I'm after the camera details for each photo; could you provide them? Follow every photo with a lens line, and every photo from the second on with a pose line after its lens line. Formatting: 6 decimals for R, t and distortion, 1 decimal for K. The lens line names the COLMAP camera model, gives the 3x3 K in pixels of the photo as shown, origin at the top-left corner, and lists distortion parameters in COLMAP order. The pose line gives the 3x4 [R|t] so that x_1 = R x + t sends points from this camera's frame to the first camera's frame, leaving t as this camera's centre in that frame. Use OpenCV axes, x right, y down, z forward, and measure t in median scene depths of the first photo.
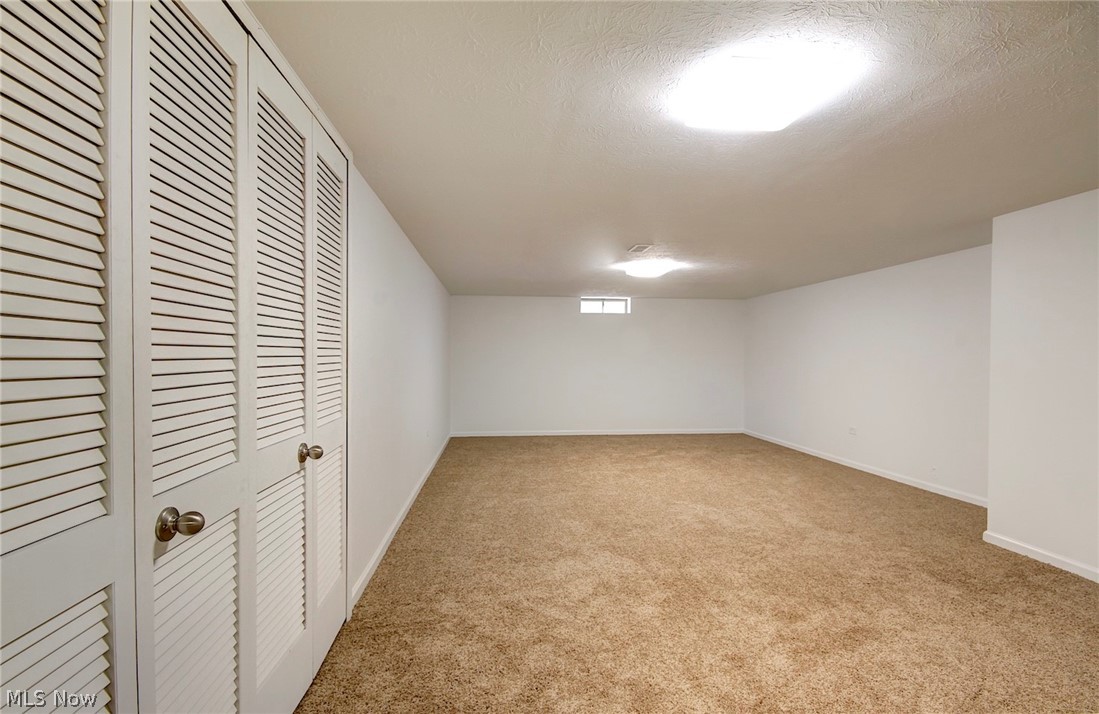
lens RADIAL K [[509.4, 0, 547.0], [0, 509.4, 355.1], [0, 0, 1]] dist [-0.004249, -0.000111]
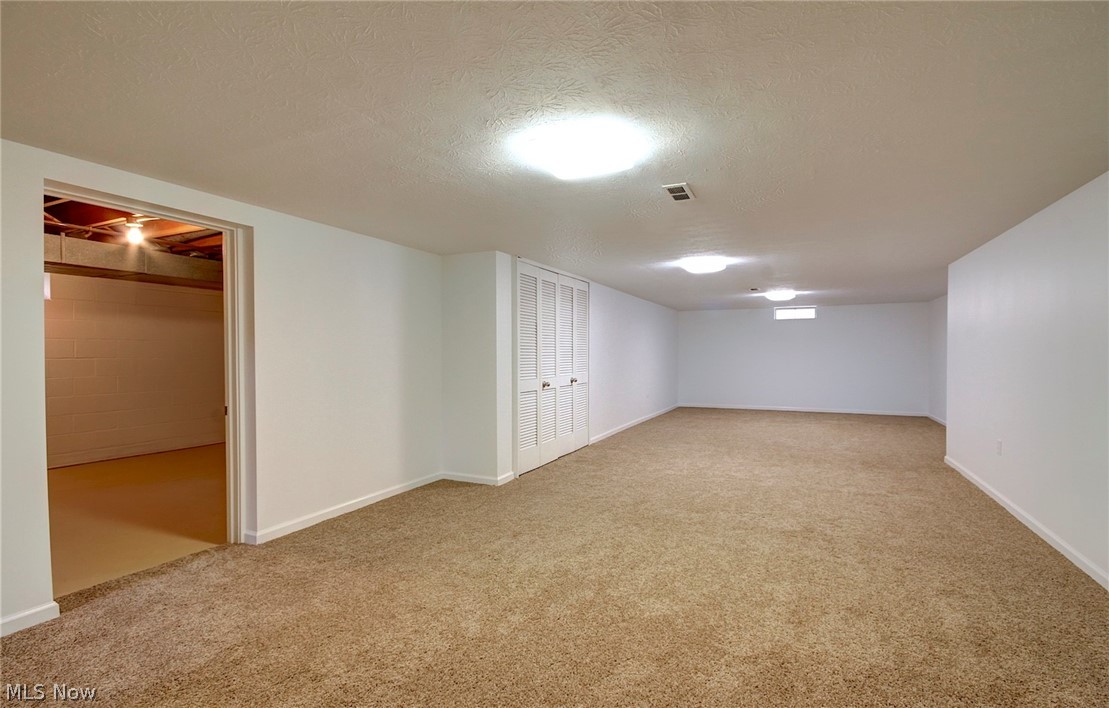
lens RADIAL K [[514.0, 0, 559.3], [0, 514.0, 358.1], [0, 0, 1]] dist [-0.004249, -0.000111]
pose [[0.854768, -0.002153, -0.519005, 0.450562], [0.008217, 0.999922, 0.009385, 0.002665], [0.518945, -0.012286, 0.854719, -0.725193]]
